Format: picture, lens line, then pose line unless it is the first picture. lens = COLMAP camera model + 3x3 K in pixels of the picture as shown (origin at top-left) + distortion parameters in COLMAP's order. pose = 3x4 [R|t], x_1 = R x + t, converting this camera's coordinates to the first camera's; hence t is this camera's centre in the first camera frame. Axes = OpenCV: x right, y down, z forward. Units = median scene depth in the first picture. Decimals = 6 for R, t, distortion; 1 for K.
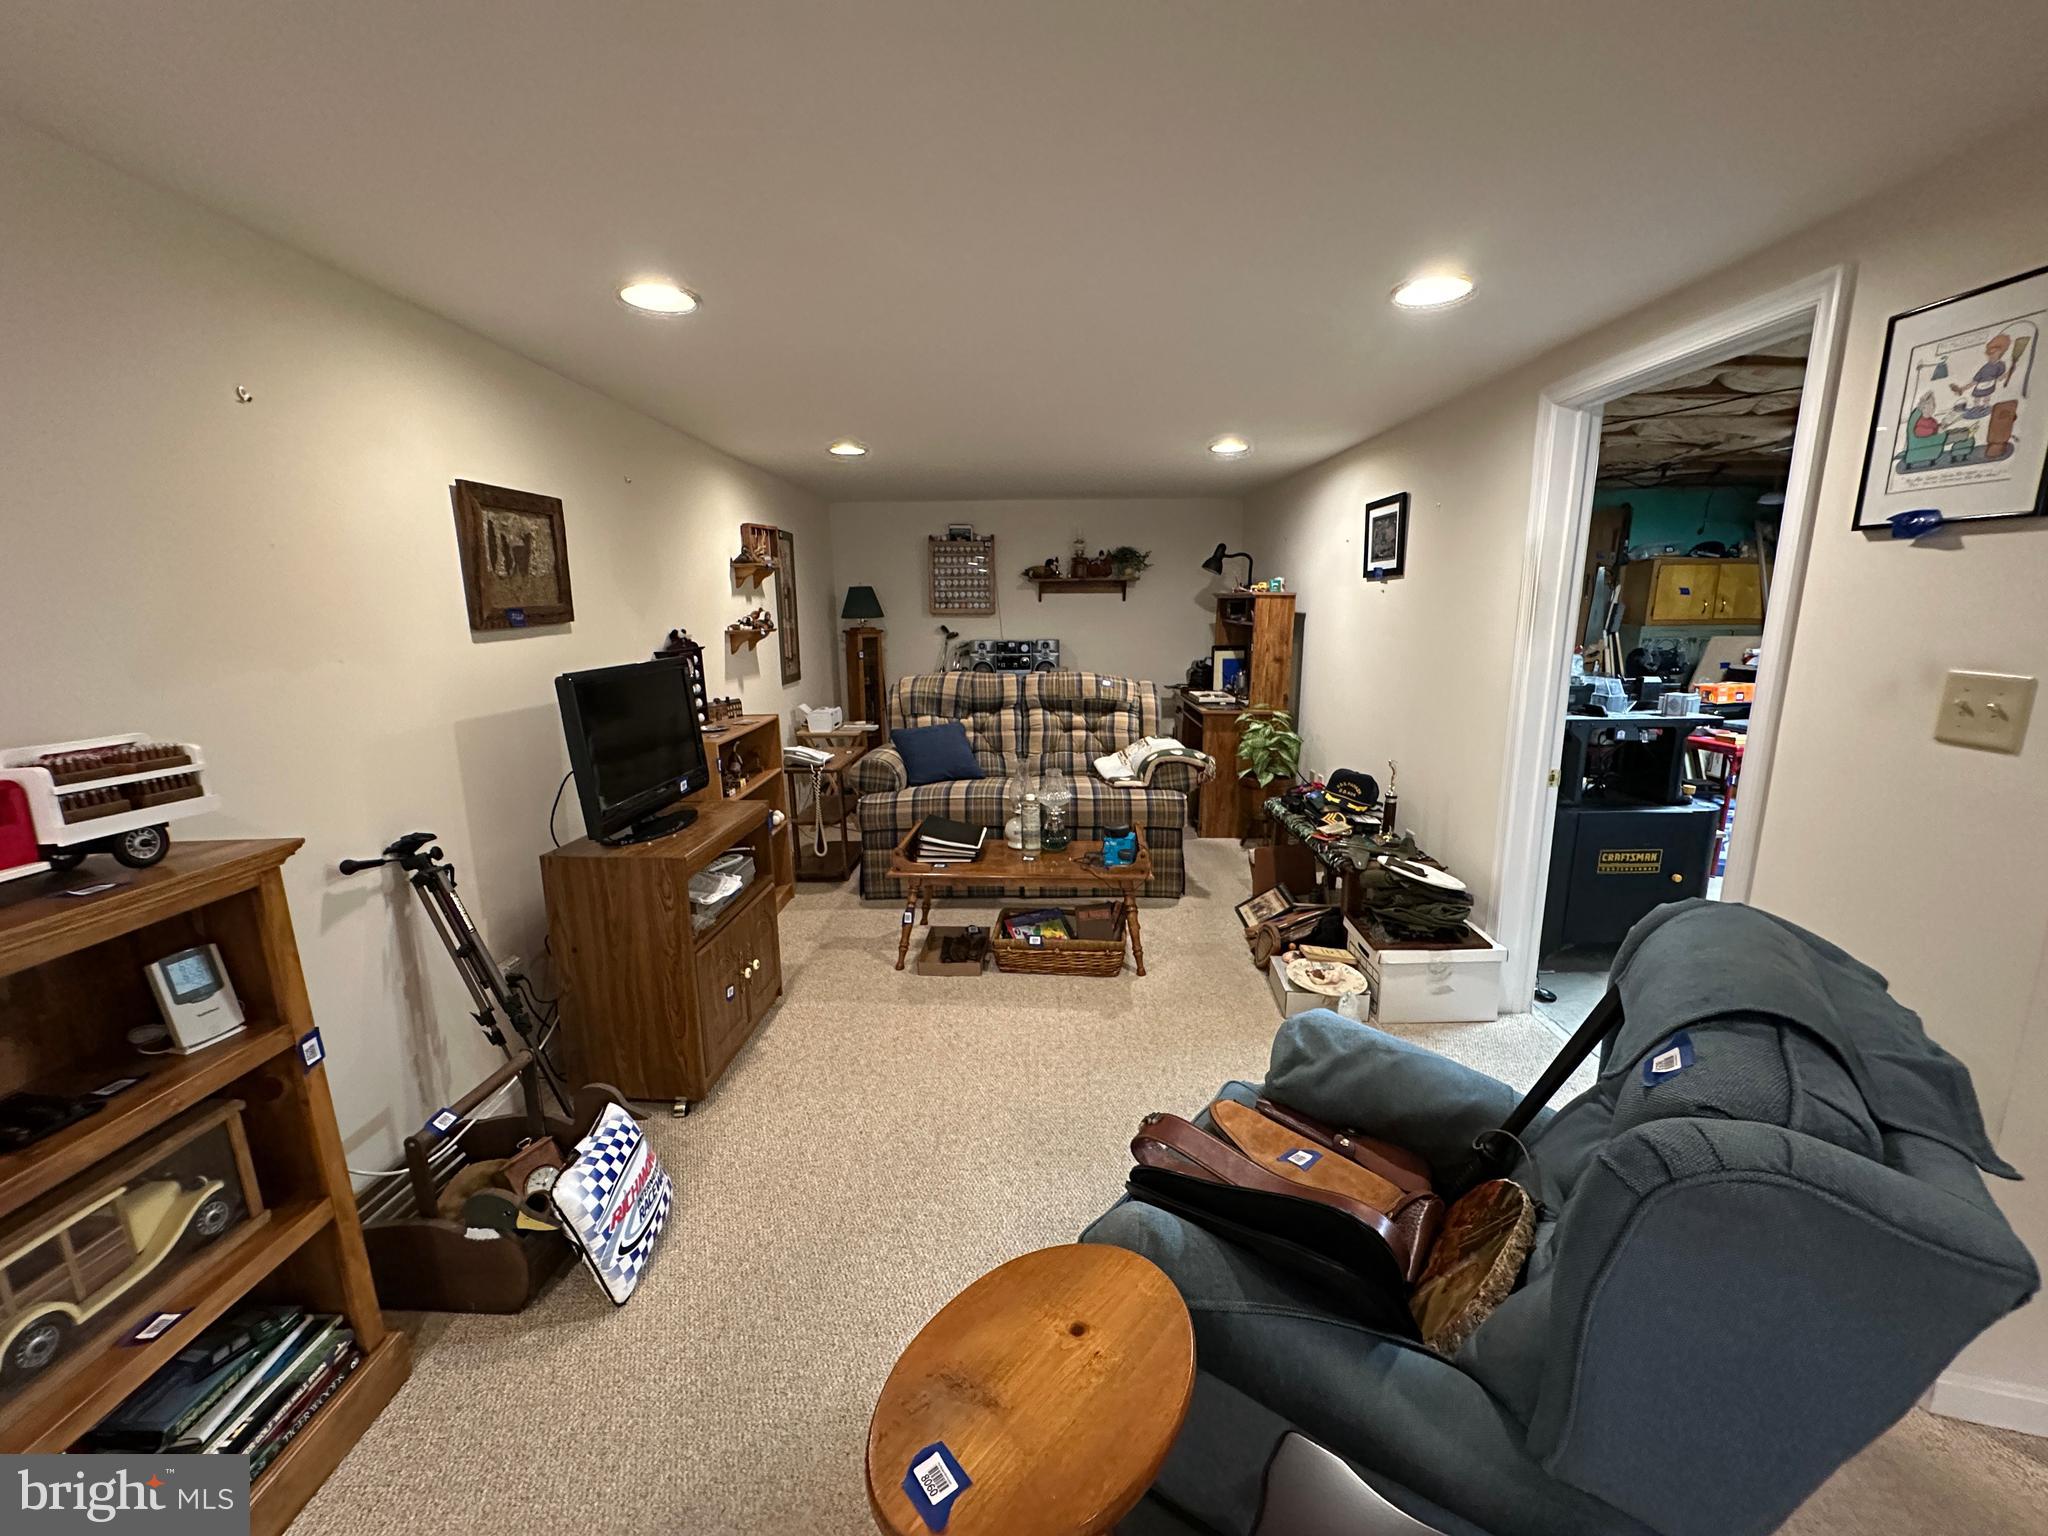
lens RADIAL K [[819.2, 0, 1024.0], [0, 819.2, 768.0], [0, 0, 1]] dist [-0.000891, -0.000016]
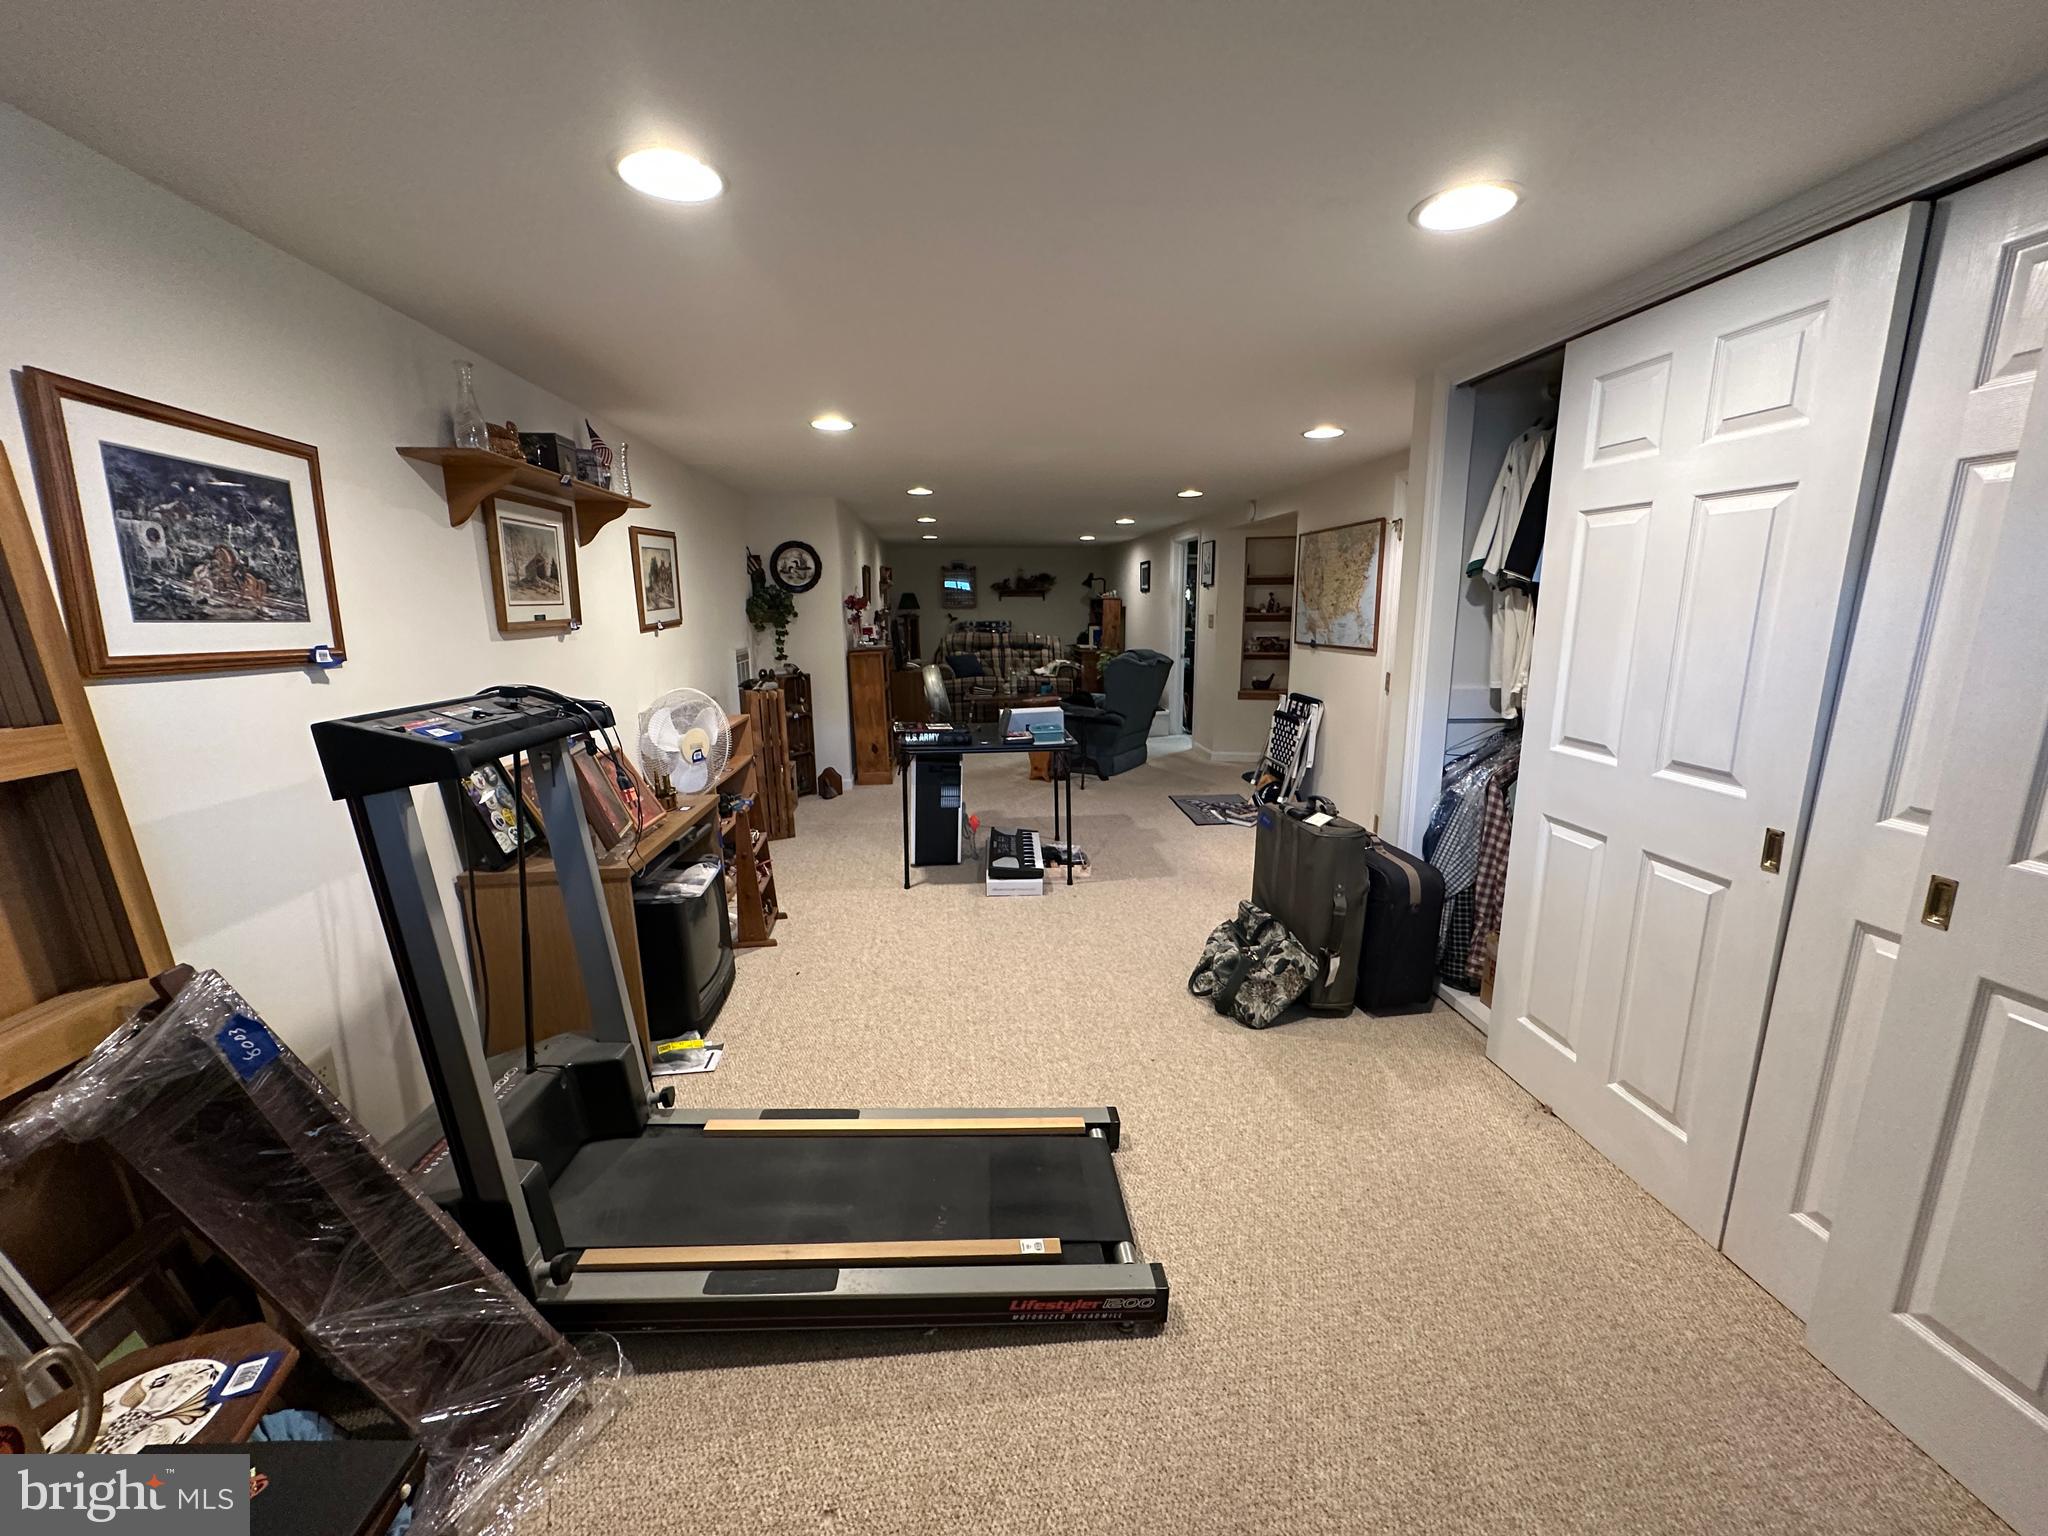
lens RADIAL K [[819.2, 0, 1024.0], [0, 819.2, 768.0], [0, 0, 1]] dist [-0.000891, -0.000016]
pose [[0.994417, -0.015589, 0.104361, -0.180442], [0.015774, 0.999875, -0.000949, 0.260954], [-0.104334, 0.002590, 0.994539, -1.251898]]
